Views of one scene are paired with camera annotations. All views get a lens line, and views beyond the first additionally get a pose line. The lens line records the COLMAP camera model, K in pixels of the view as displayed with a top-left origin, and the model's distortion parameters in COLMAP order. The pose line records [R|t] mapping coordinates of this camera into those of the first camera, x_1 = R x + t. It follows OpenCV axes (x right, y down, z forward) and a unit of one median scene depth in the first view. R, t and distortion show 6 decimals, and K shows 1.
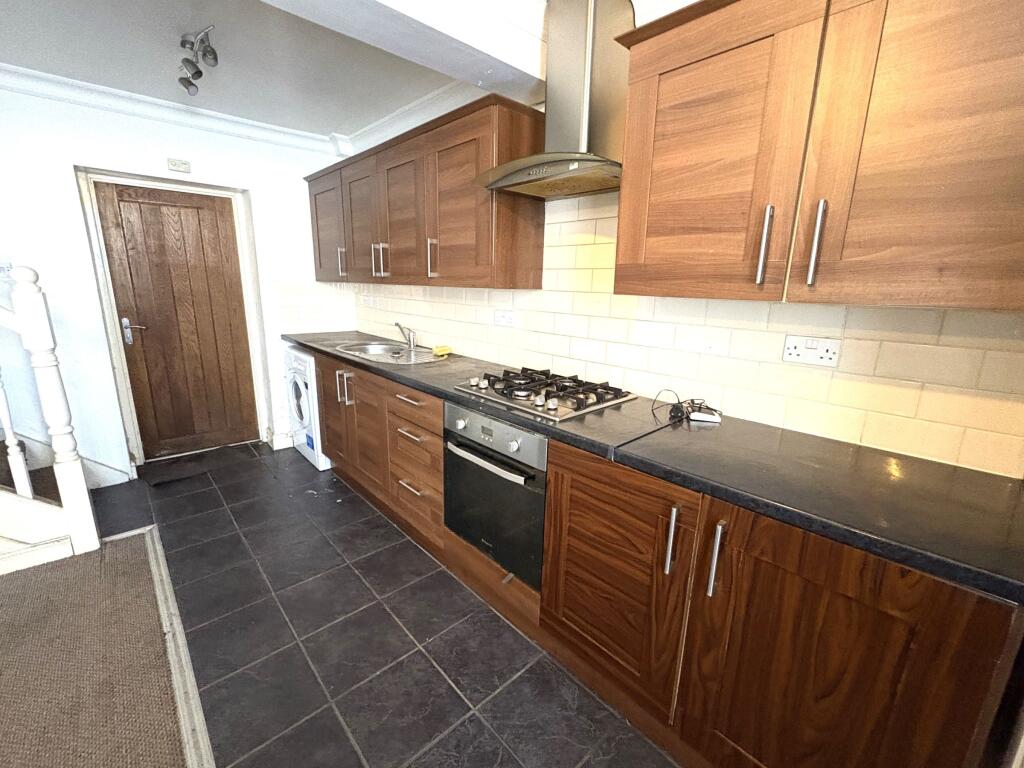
lens RADIAL K [[432.6, 0, 512.0], [0, 432.6, 384.0], [0, 0, 1]] dist [-0.000970, -0.000021]
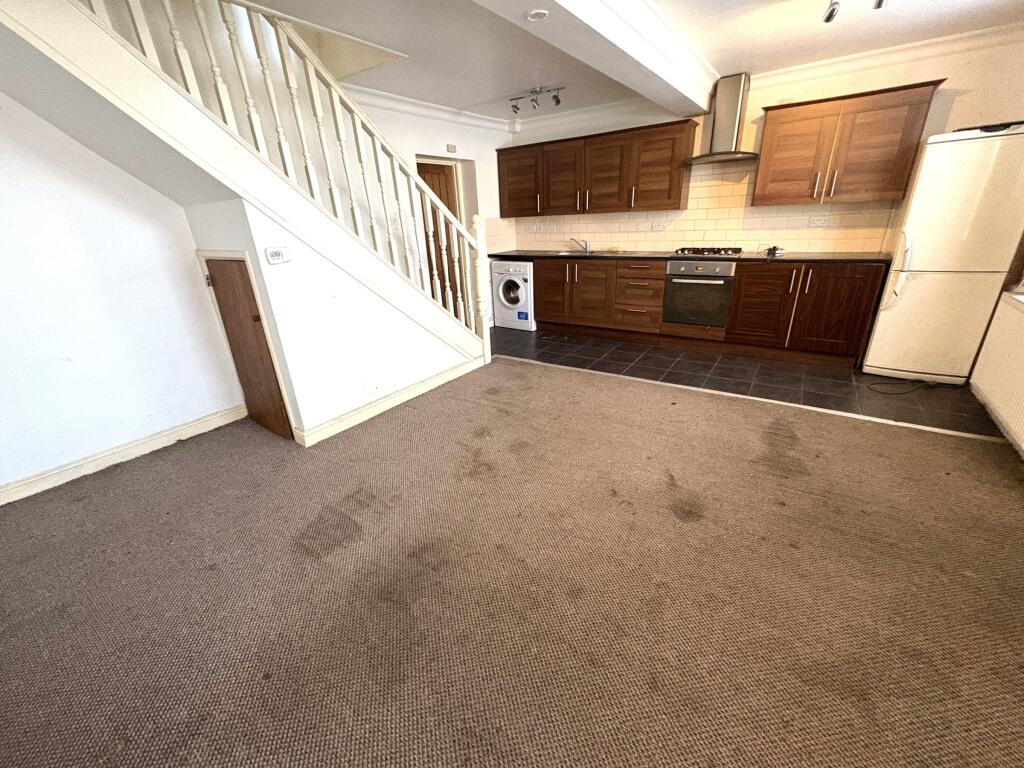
lens RADIAL K [[418.7, 0, 509.1], [0, 418.7, 387.7], [0, 0, 1]] dist [-0.000413, -0.000234]
pose [[0.974221, -0.148137, 0.170141, -1.394019], [0.119260, 0.978380, 0.168968, 0.206985], [-0.191493, -0.144321, 0.970825, -1.048671]]
